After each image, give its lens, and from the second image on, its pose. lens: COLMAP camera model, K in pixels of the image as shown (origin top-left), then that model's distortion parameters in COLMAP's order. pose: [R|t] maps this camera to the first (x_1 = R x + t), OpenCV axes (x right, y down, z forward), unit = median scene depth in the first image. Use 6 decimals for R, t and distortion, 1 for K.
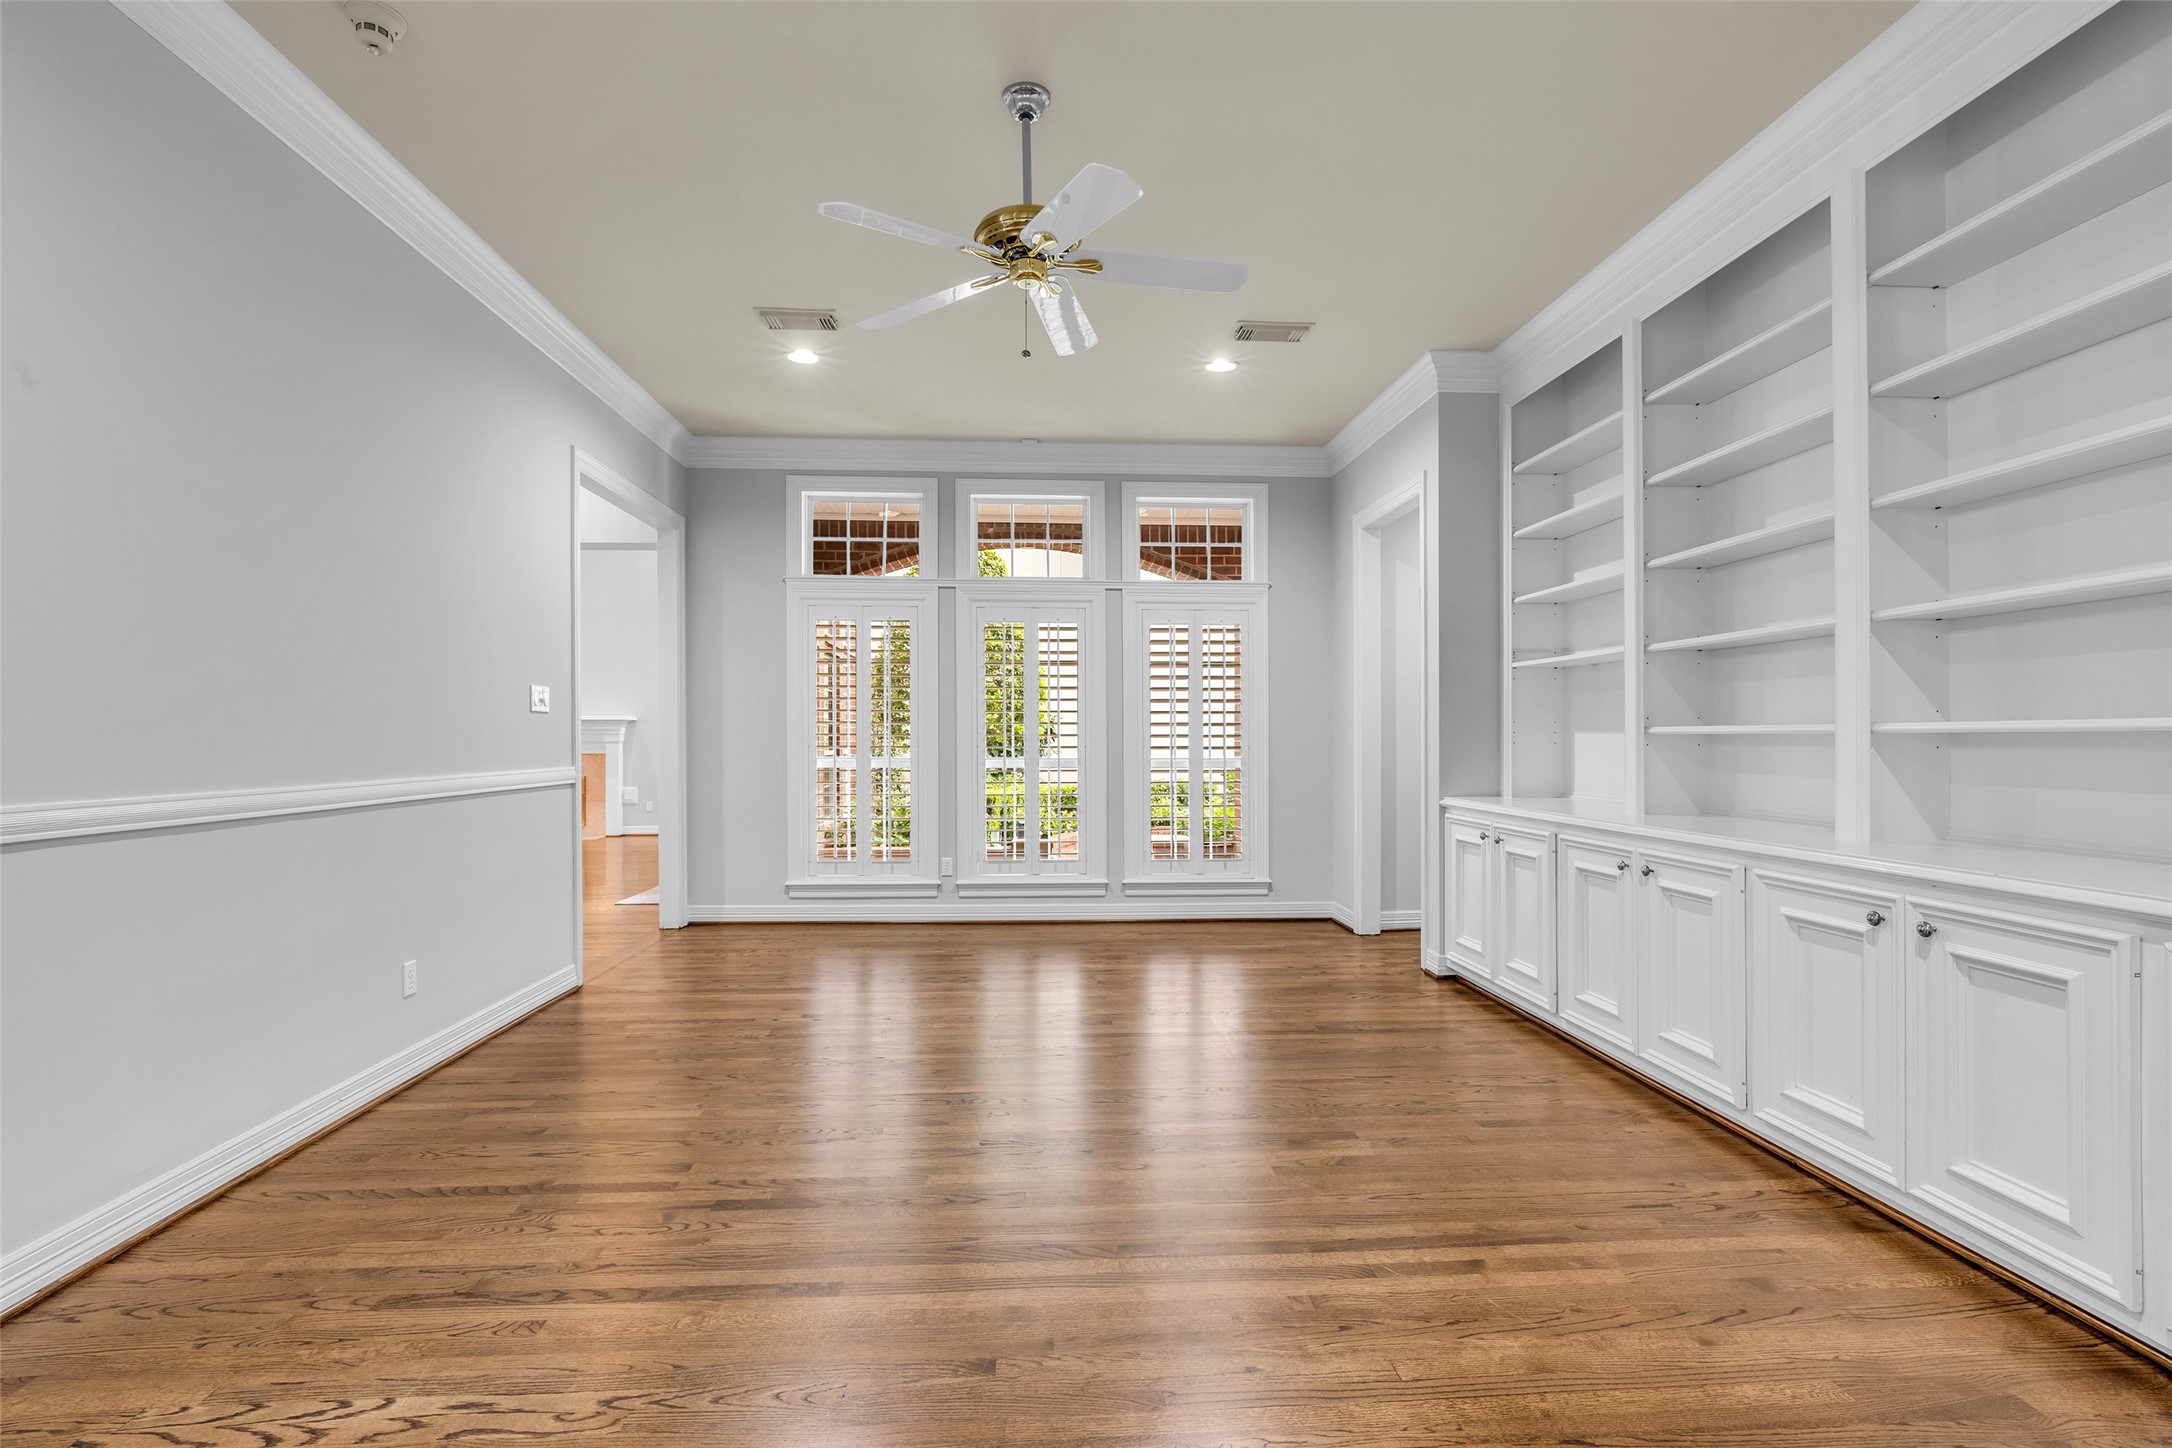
lens RADIAL K [[1005.3, 0, 1080.6], [0, 1005.3, 744.3], [0, 0, 1]] dist [-0.007731, -0.000406]
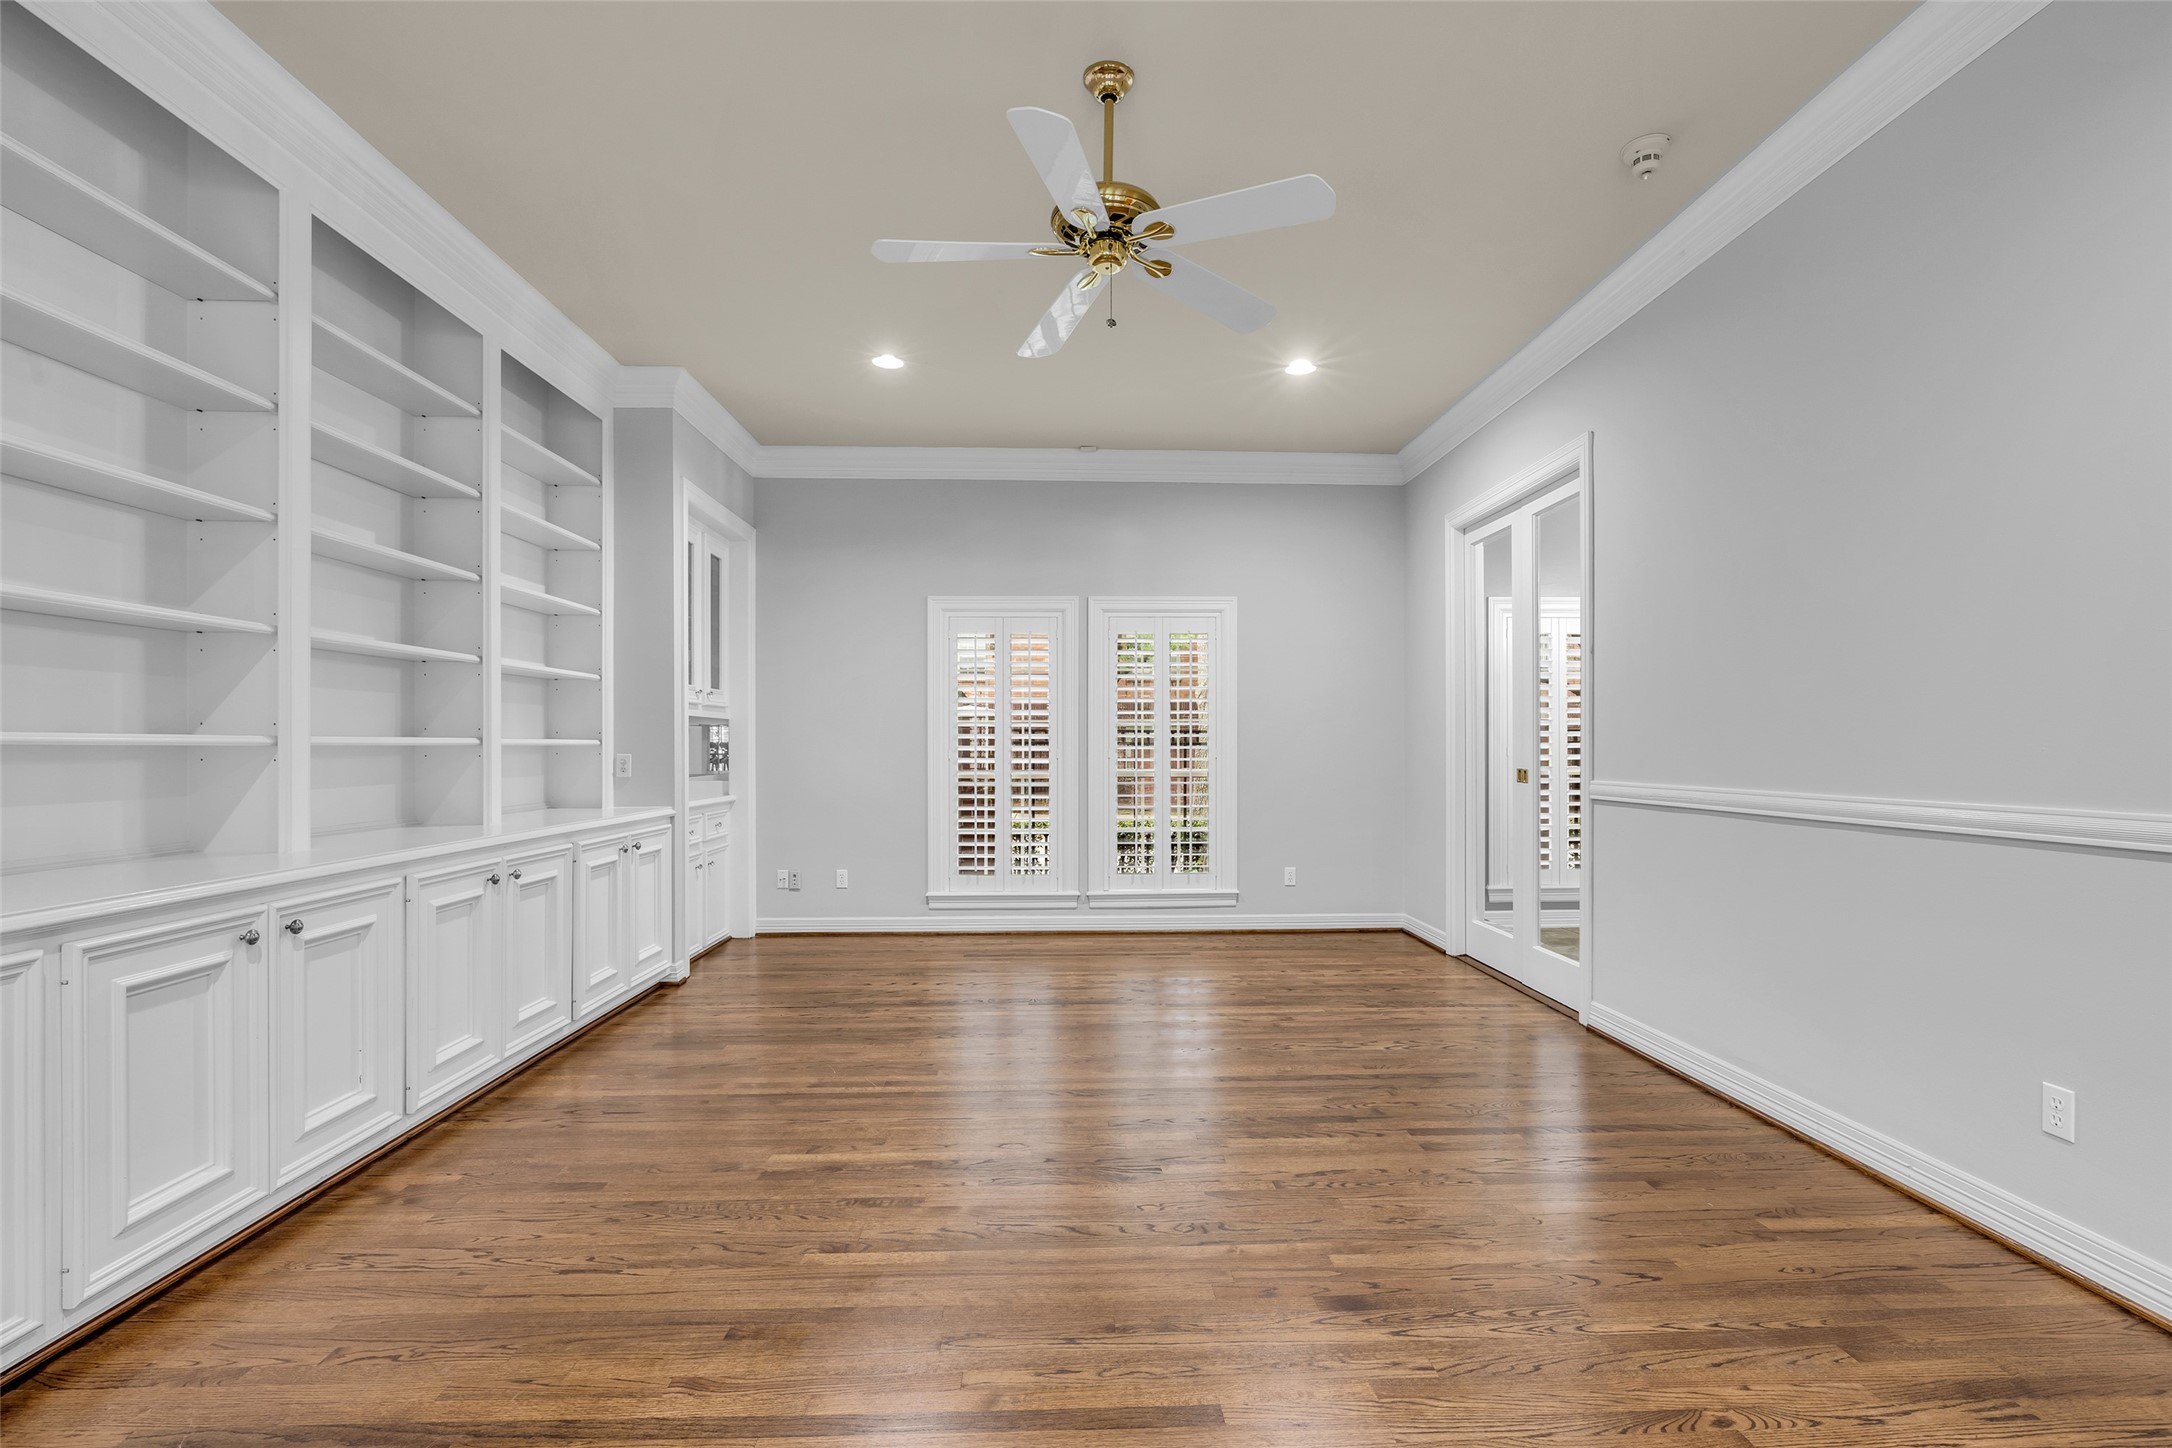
lens RADIAL K [[995.1, 0, 1087.4], [0, 995.1, 740.8], [0, 0, 1]] dist [-0.020221, 0.004142]
pose [[-0.999602, 0.001852, 0.028144, -0.039960], [0.001871, 0.999998, 0.000642, -0.009984], [-0.028143, 0.000694, -0.999604, 1.363714]]
